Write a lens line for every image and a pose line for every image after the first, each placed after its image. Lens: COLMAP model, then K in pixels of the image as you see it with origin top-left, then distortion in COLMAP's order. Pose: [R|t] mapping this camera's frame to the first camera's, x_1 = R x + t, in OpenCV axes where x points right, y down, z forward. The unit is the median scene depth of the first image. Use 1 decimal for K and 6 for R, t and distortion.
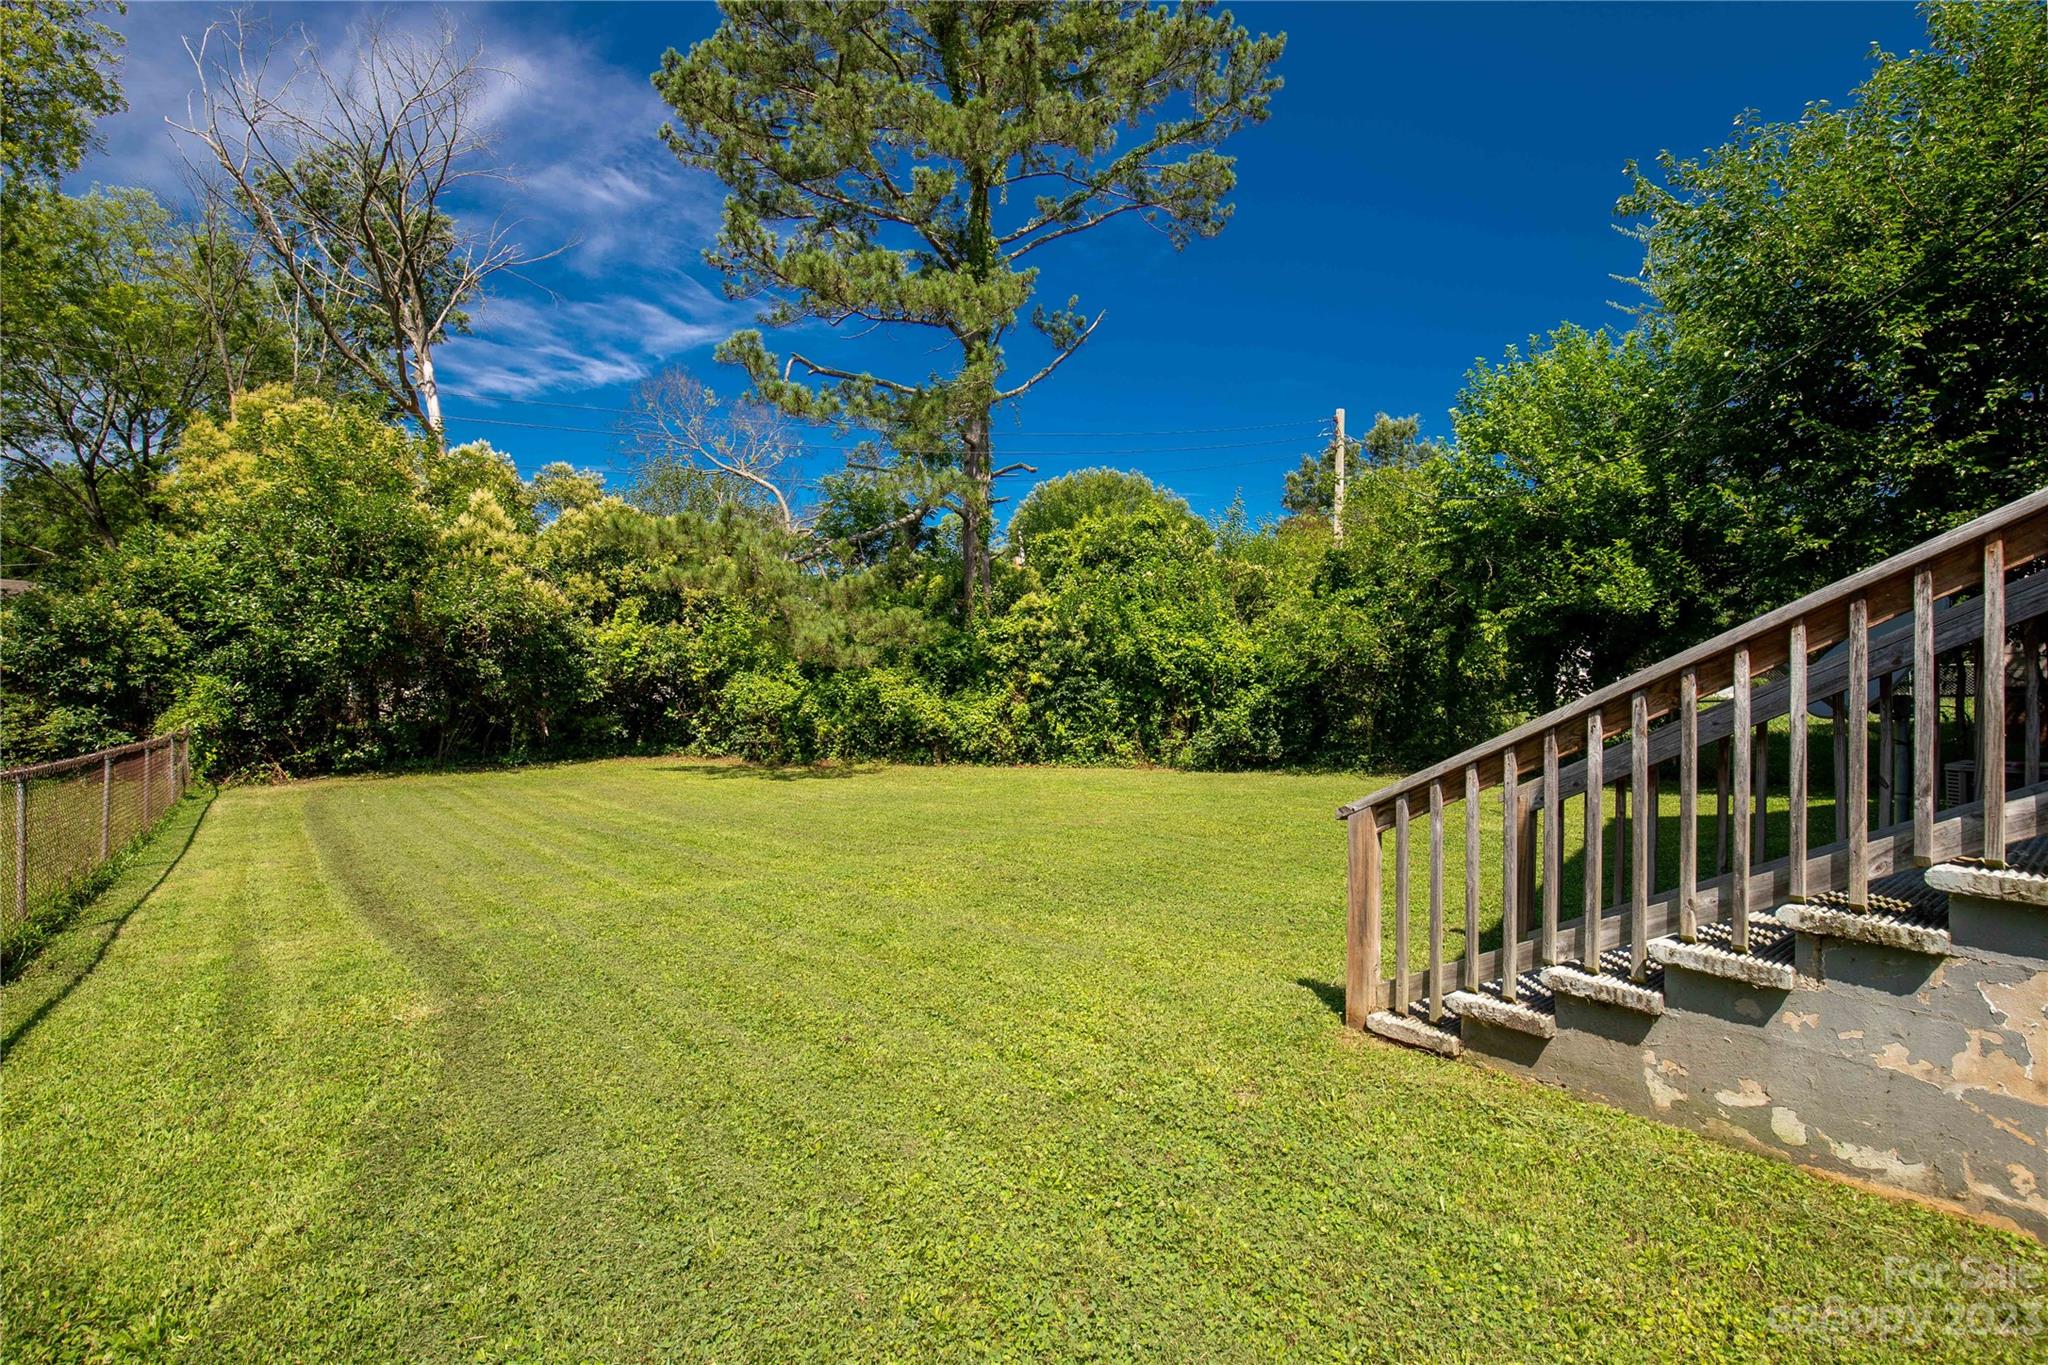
lens RADIAL K [[947.3, 0, 1028.7], [0, 947.3, 669.1], [0, 0, 1]] dist [-0.023452, 0.000742]
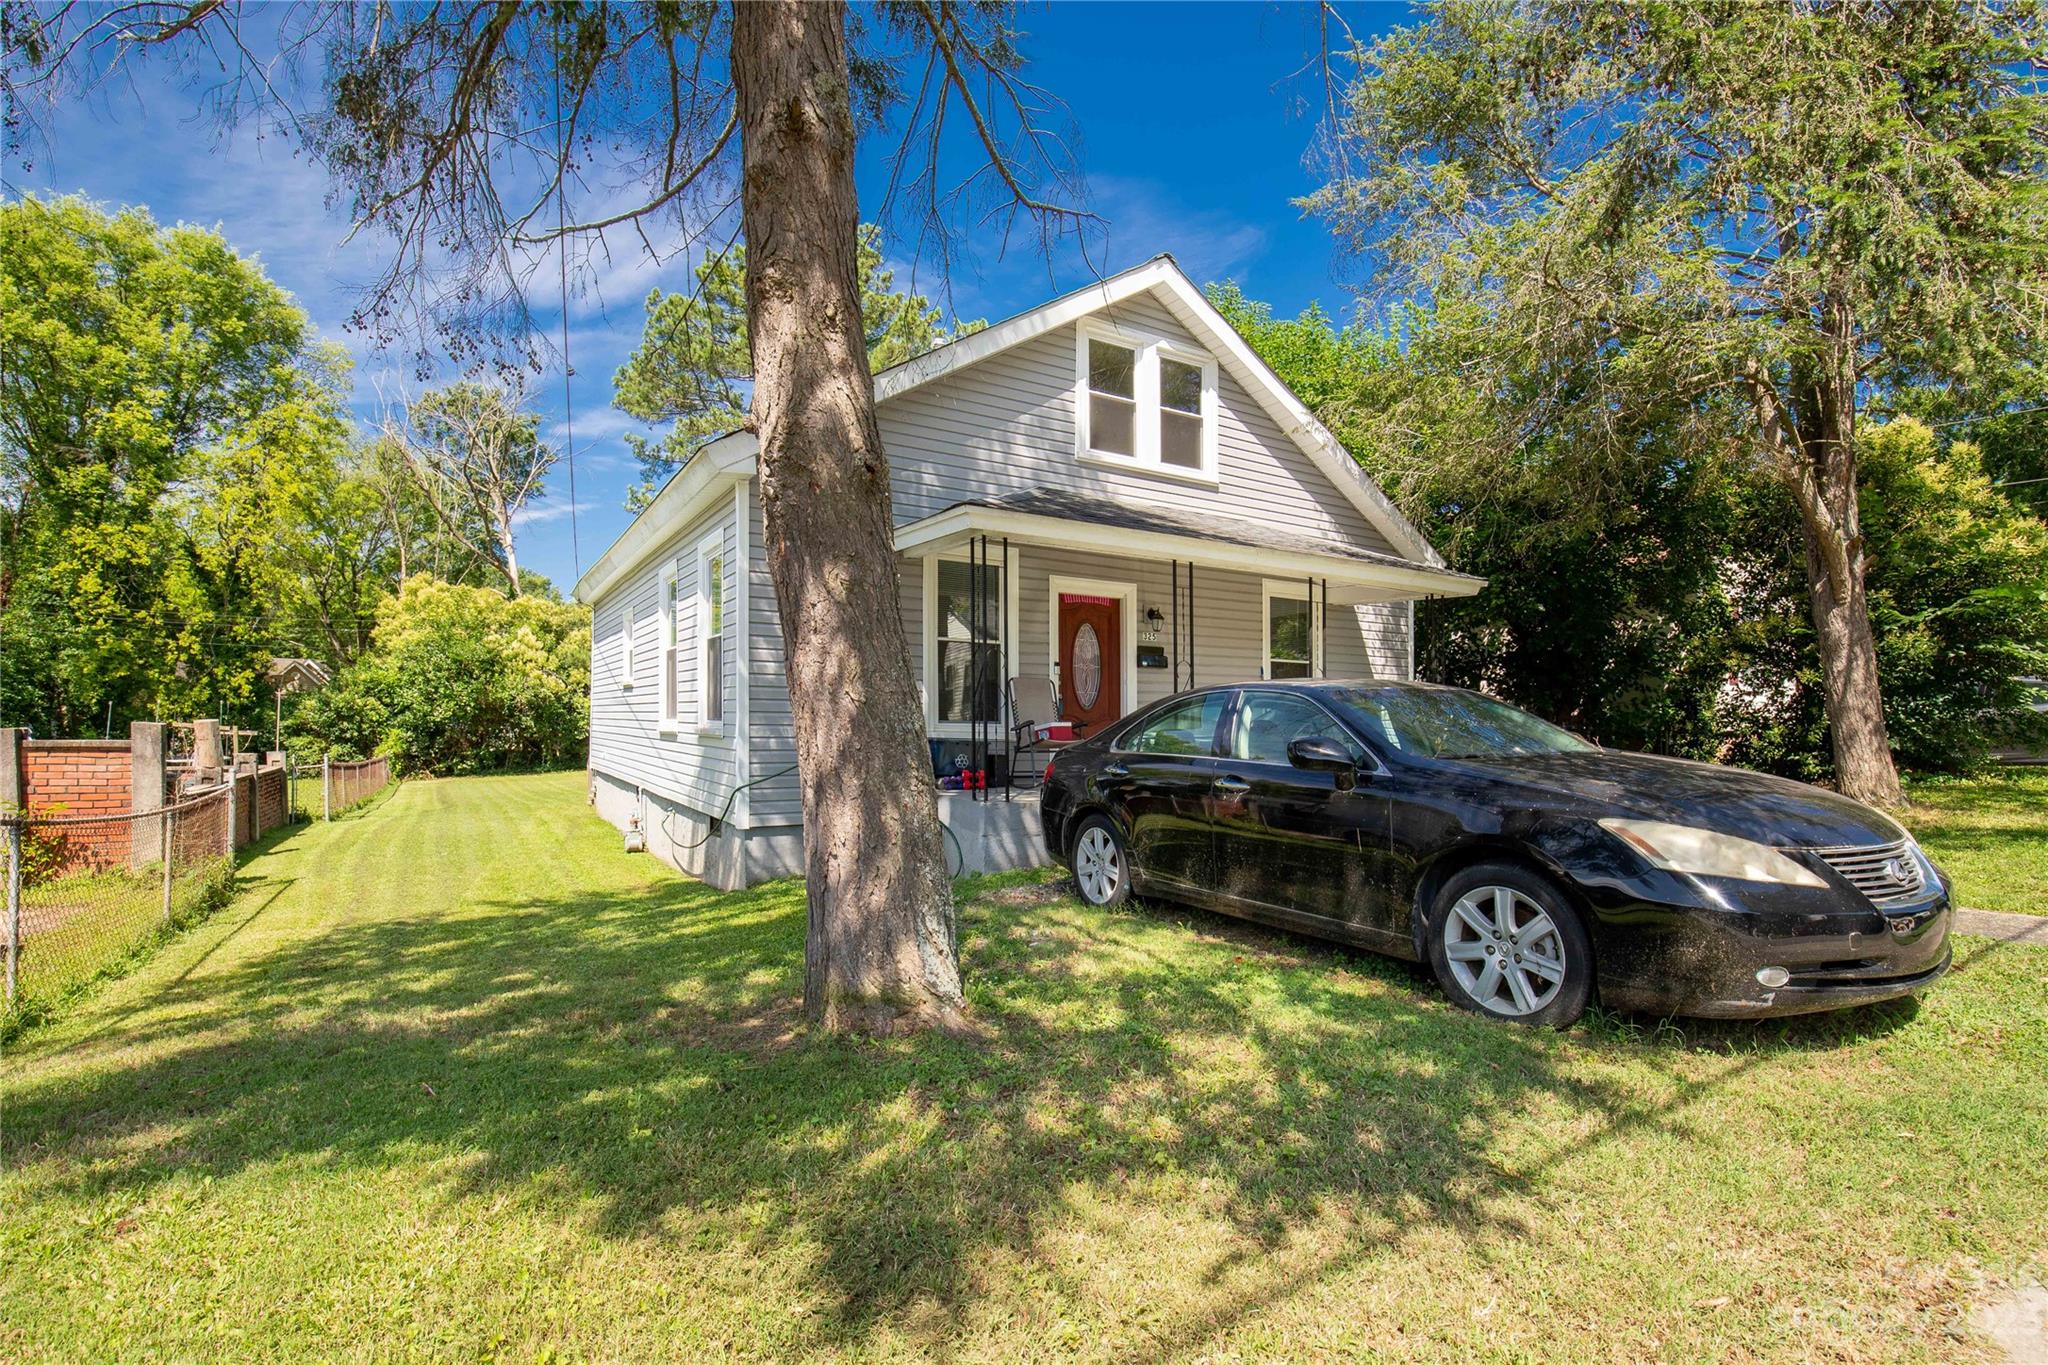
lens RADIAL K [[947.3, 0, 1015.2], [0, 947.3, 716.6], [0, 0, 1]] dist [-0.023452, 0.000742]
pose [[0.991115, -0.011488, -0.132510, 0.772746], [0.014426, 0.999670, 0.021234, -0.044127], [0.132222, -0.022957, 0.990954, -0.899065]]
